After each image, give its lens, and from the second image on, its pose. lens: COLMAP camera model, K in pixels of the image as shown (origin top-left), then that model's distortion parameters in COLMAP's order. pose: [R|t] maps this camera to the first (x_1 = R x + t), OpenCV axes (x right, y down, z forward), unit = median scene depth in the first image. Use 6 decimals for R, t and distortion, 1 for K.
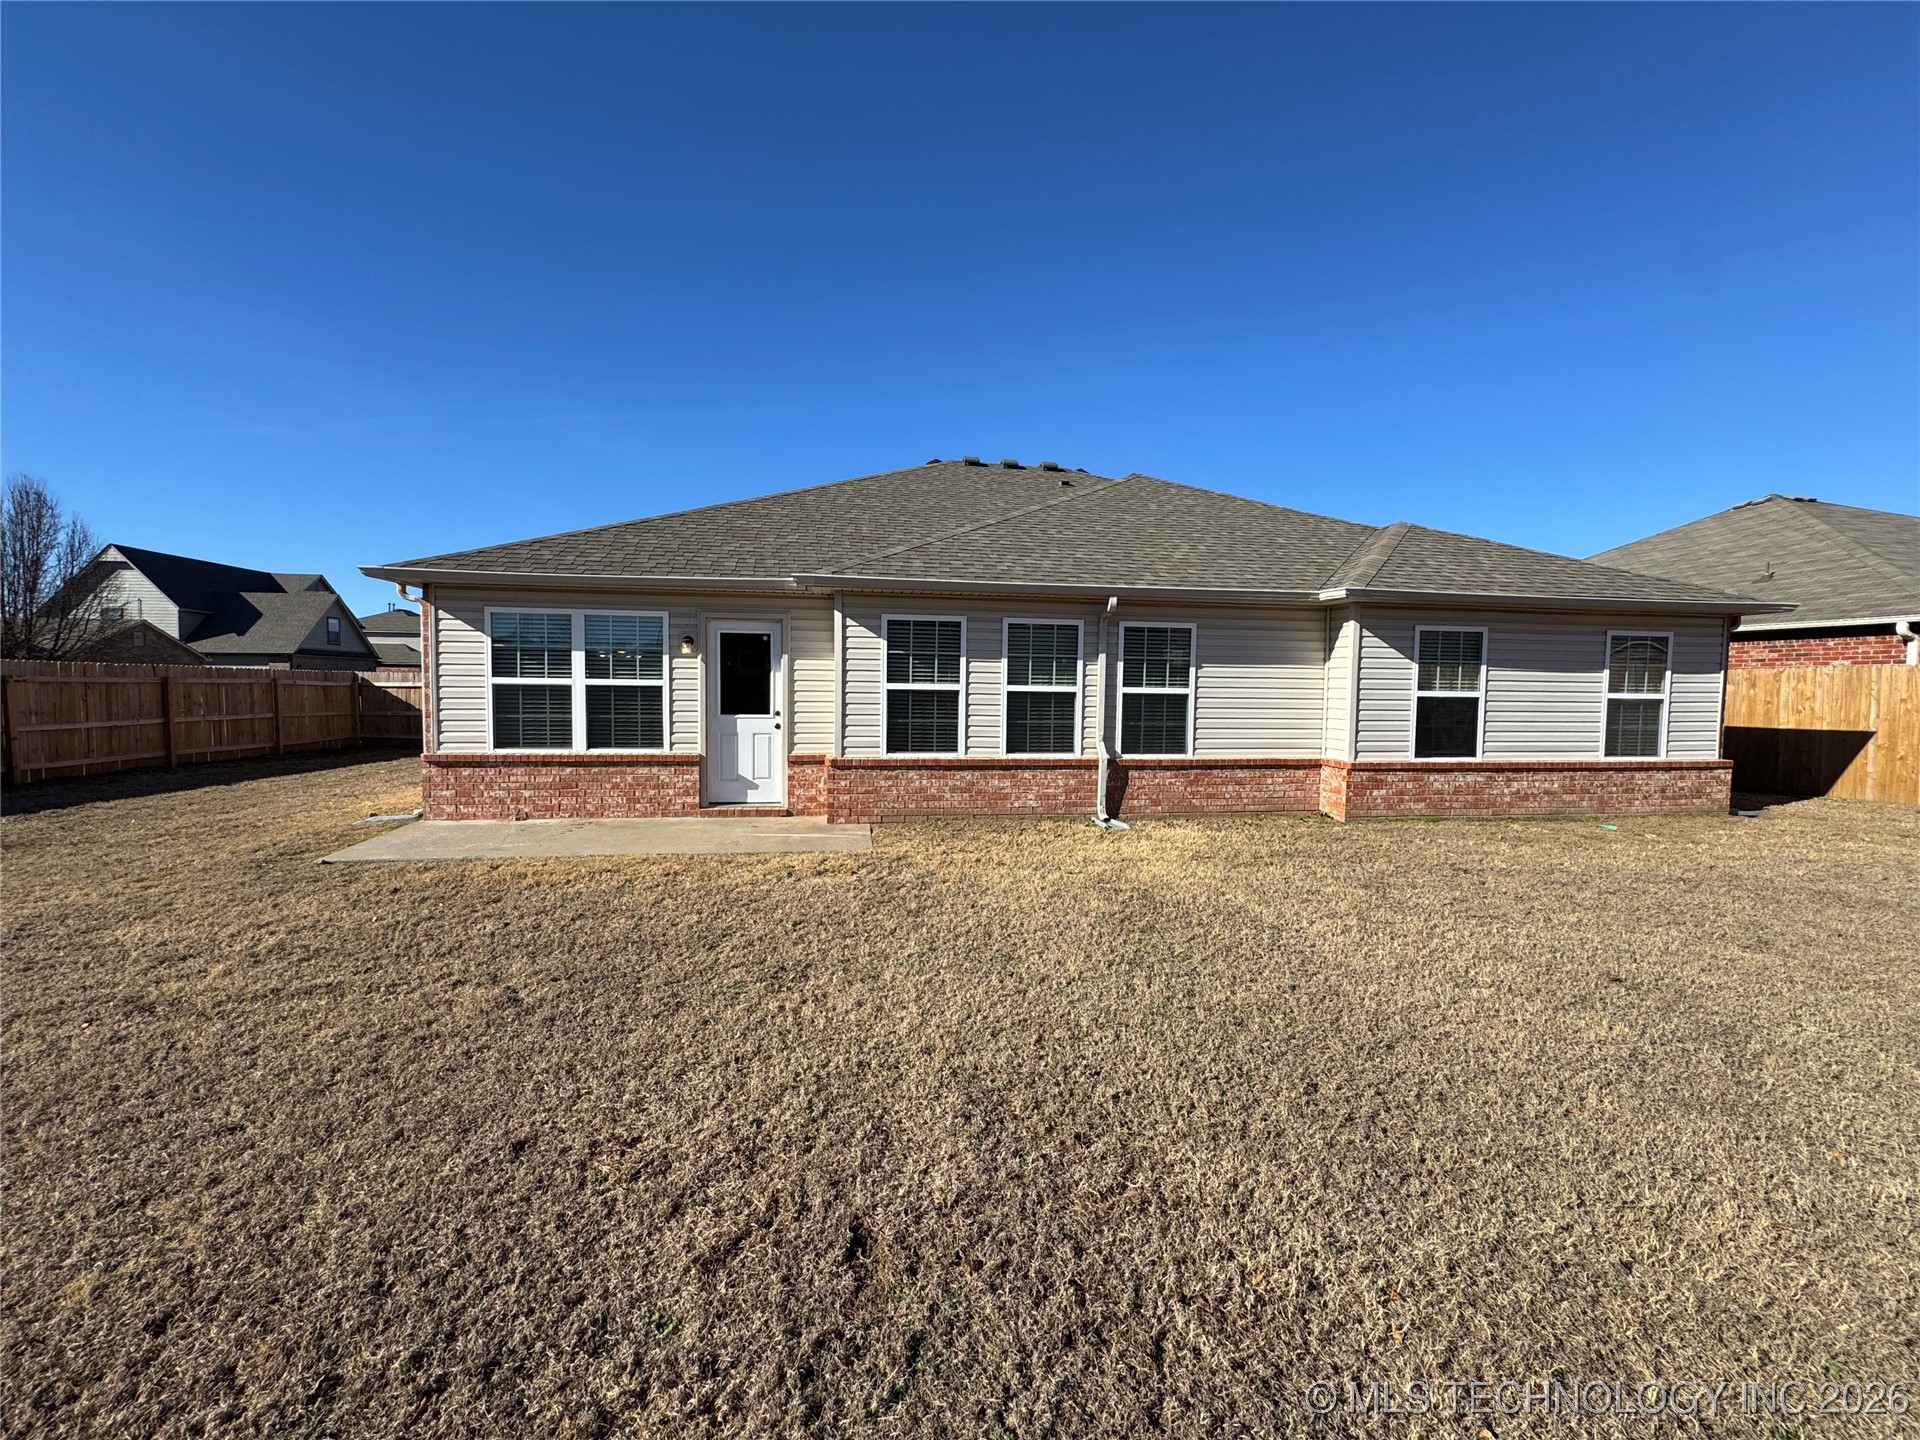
lens RADIAL K [[910.6, 0, 960.2], [0, 910.6, 727.6], [0, 0, 1]] dist [-0.024949, -0.001252]
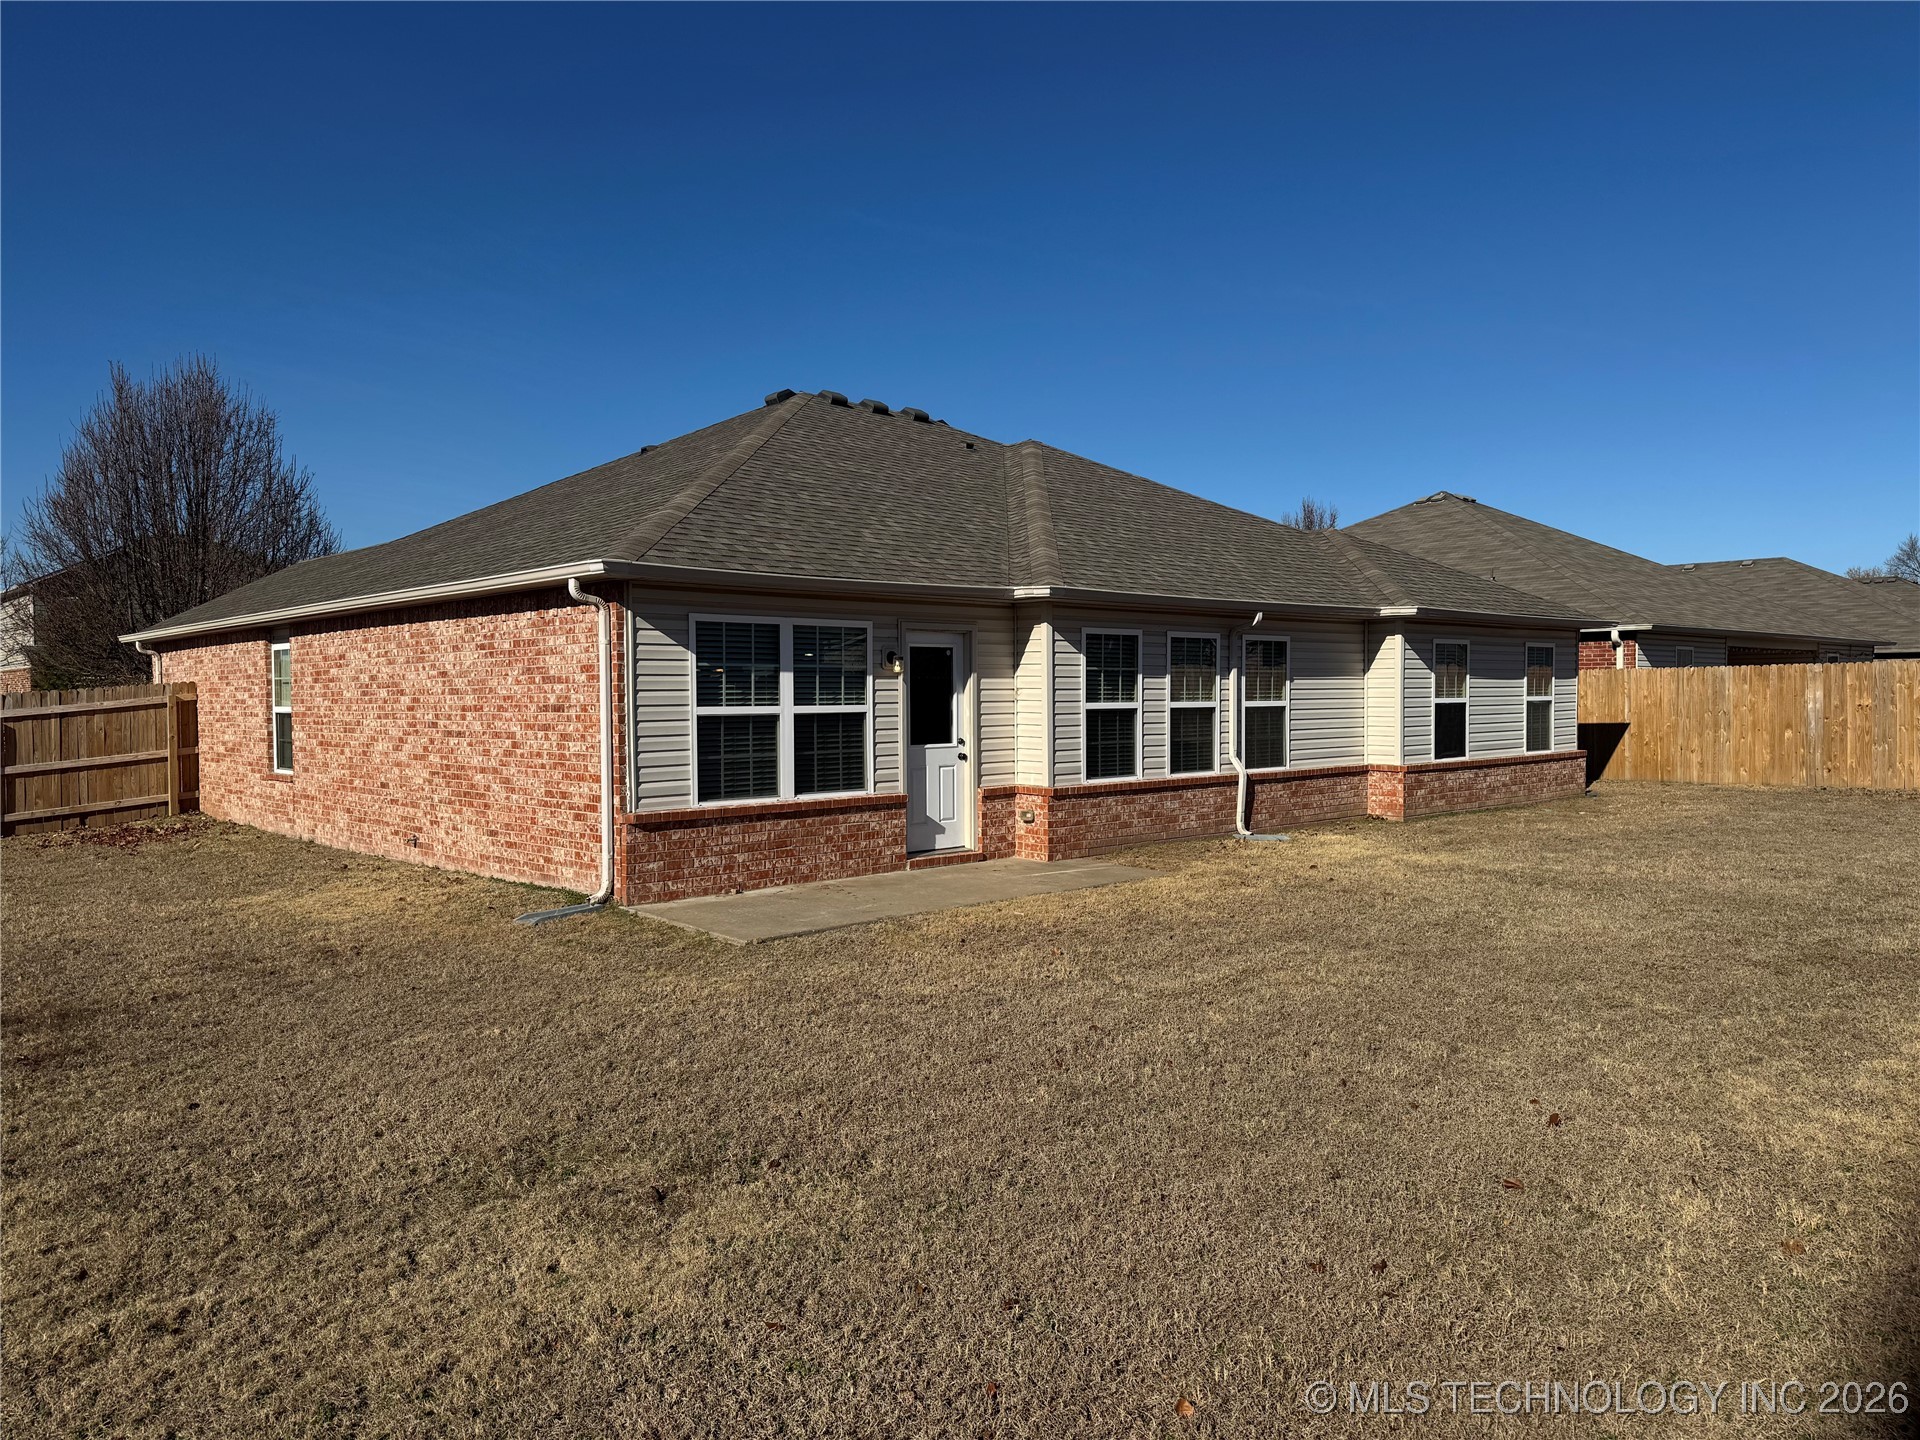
lens RADIAL K [[1364.9, 0, 958.9], [0, 1364.9, 719.7], [0, 0, 1]] dist [0.054676, -0.051300]
pose [[0.829066, -0.030980, 0.558292, -0.917601], [0.051004, 0.998491, -0.020335, -0.009947], [-0.556820, 0.045335, 0.829395, -0.061386]]
